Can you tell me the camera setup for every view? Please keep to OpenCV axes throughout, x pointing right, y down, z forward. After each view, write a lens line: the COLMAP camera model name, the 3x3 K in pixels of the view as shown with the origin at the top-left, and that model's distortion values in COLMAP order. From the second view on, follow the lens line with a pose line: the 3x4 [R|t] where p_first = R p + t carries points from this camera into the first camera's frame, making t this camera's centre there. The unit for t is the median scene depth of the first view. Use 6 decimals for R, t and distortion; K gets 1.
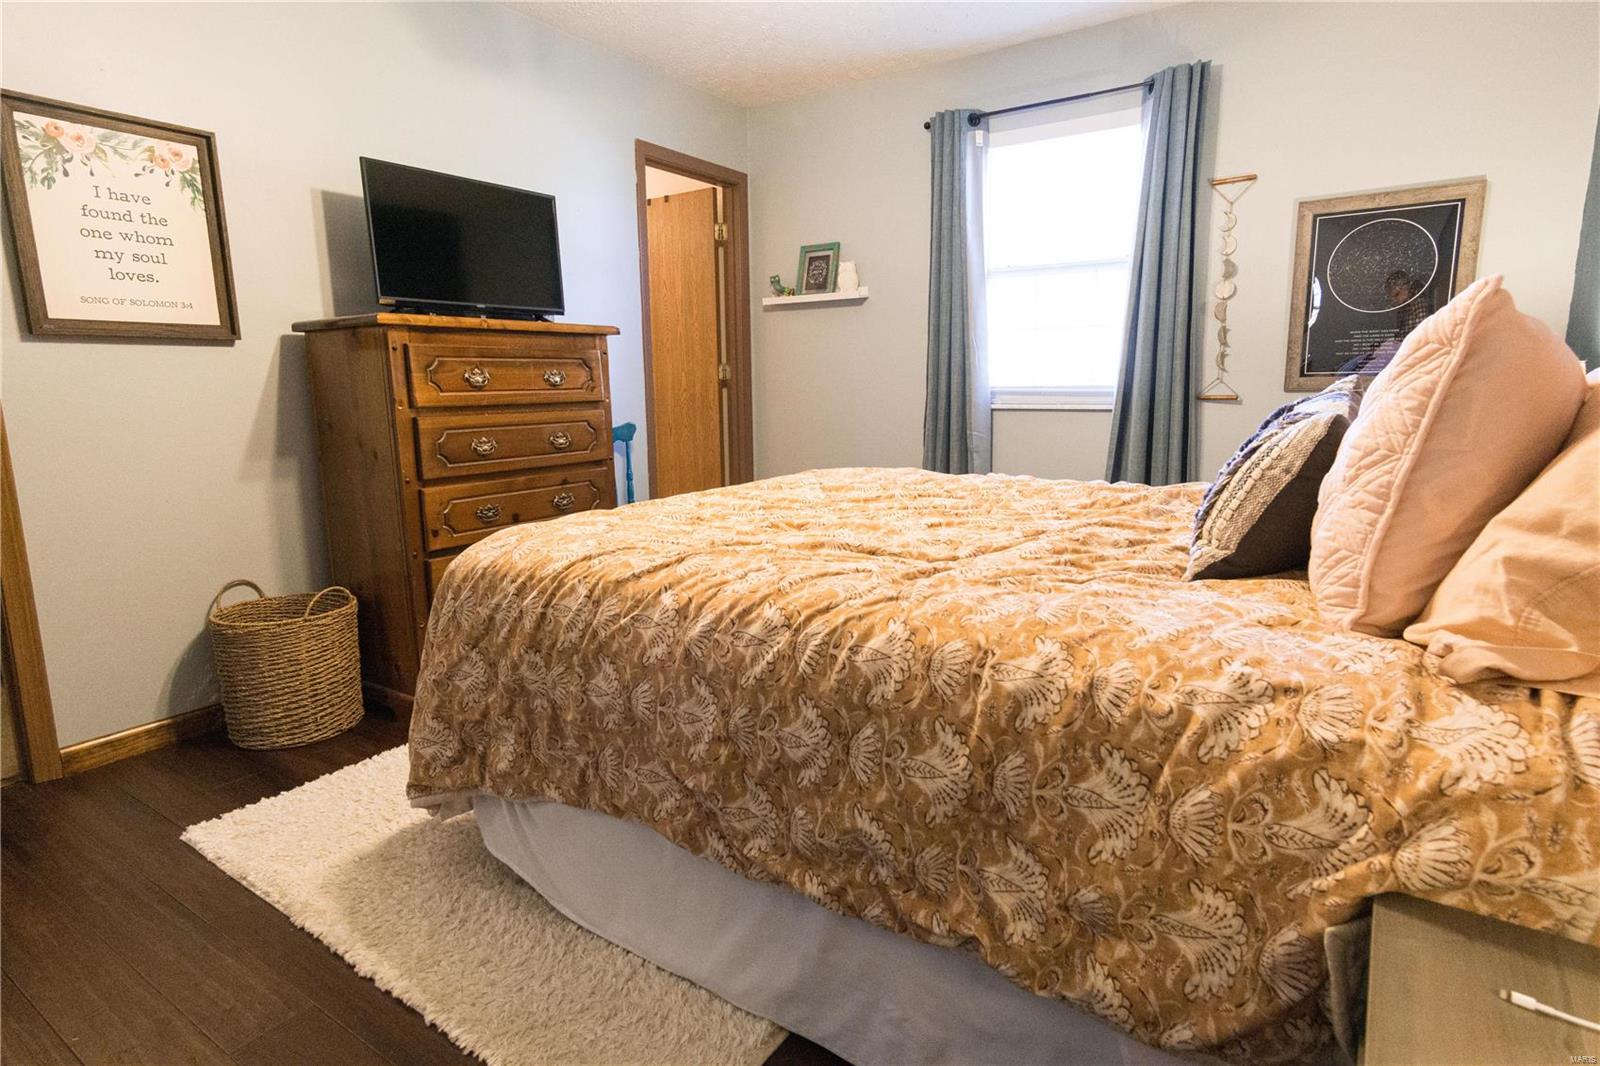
lens RADIAL K [[855.1, 0, 790.5], [0, 855.1, 531.0], [0, 0, 1]] dist [0.005249, 0.002172]
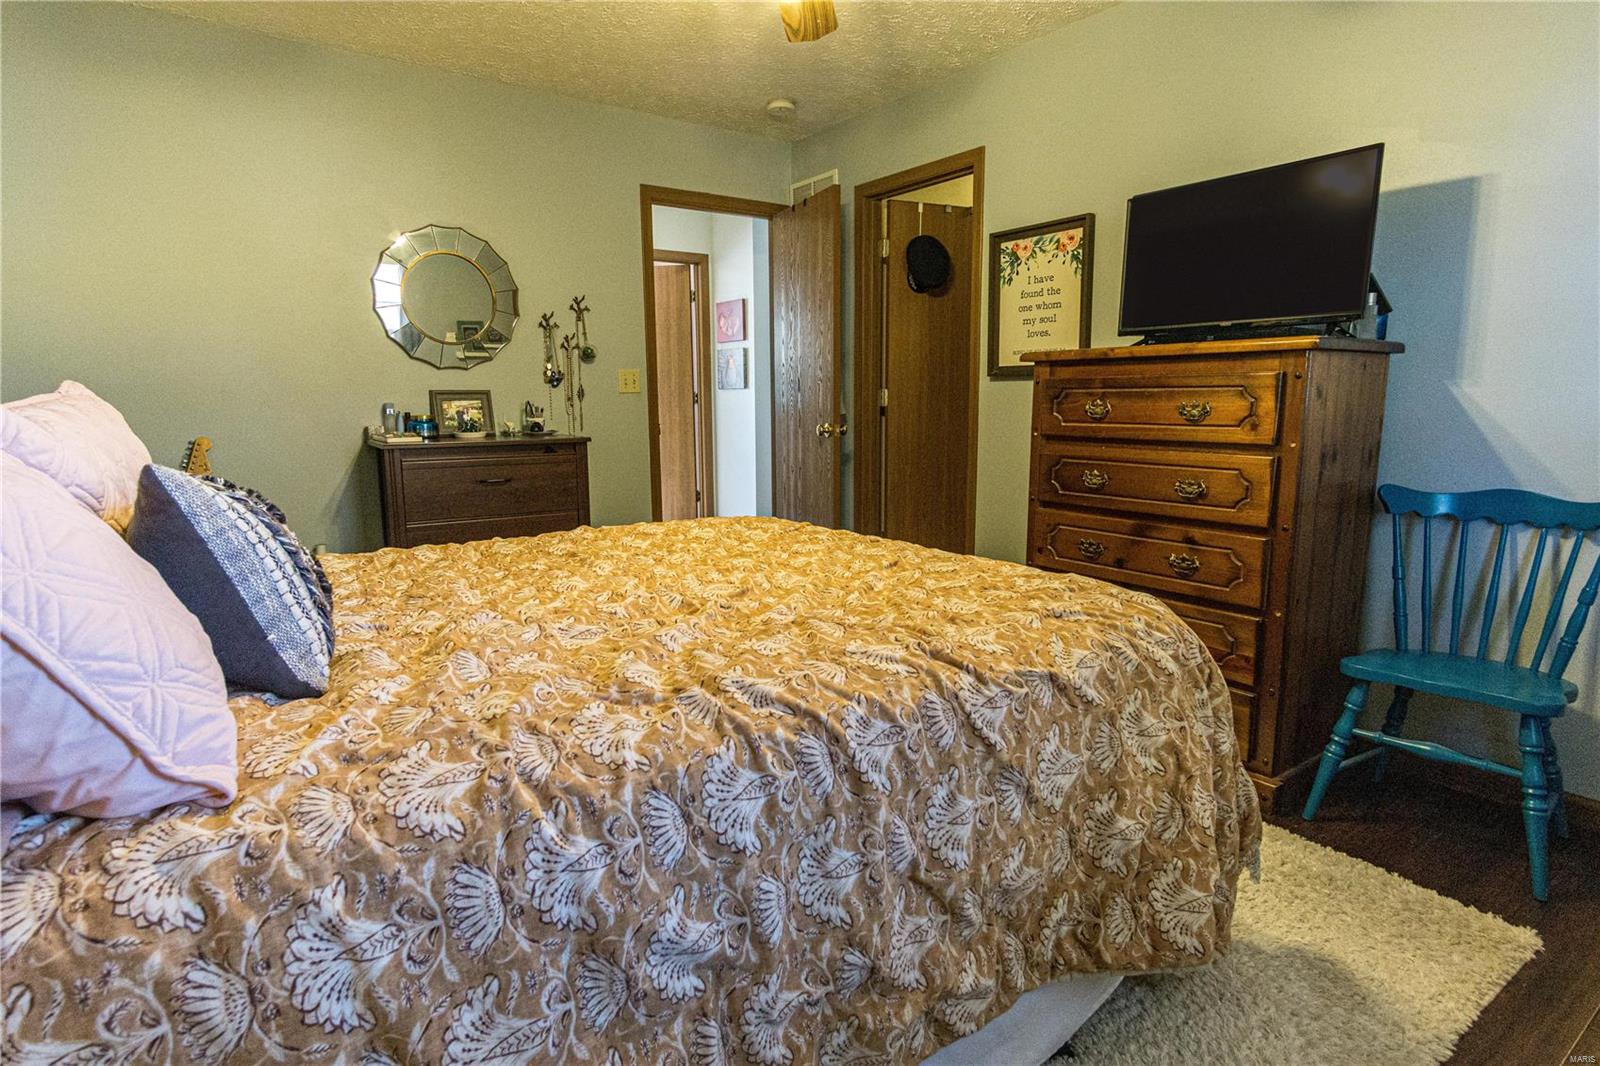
lens RADIAL K [[855.7, 0, 800.0], [0, 855.7, 533.0], [0, 0, 1]] dist [-0.001370, -0.000526]
pose [[-0.353187, 0.160196, -0.921735, 0.744340], [-0.153748, 0.961897, 0.226088, -0.235629], [0.922833, 0.221566, -0.315100, 1.145046]]
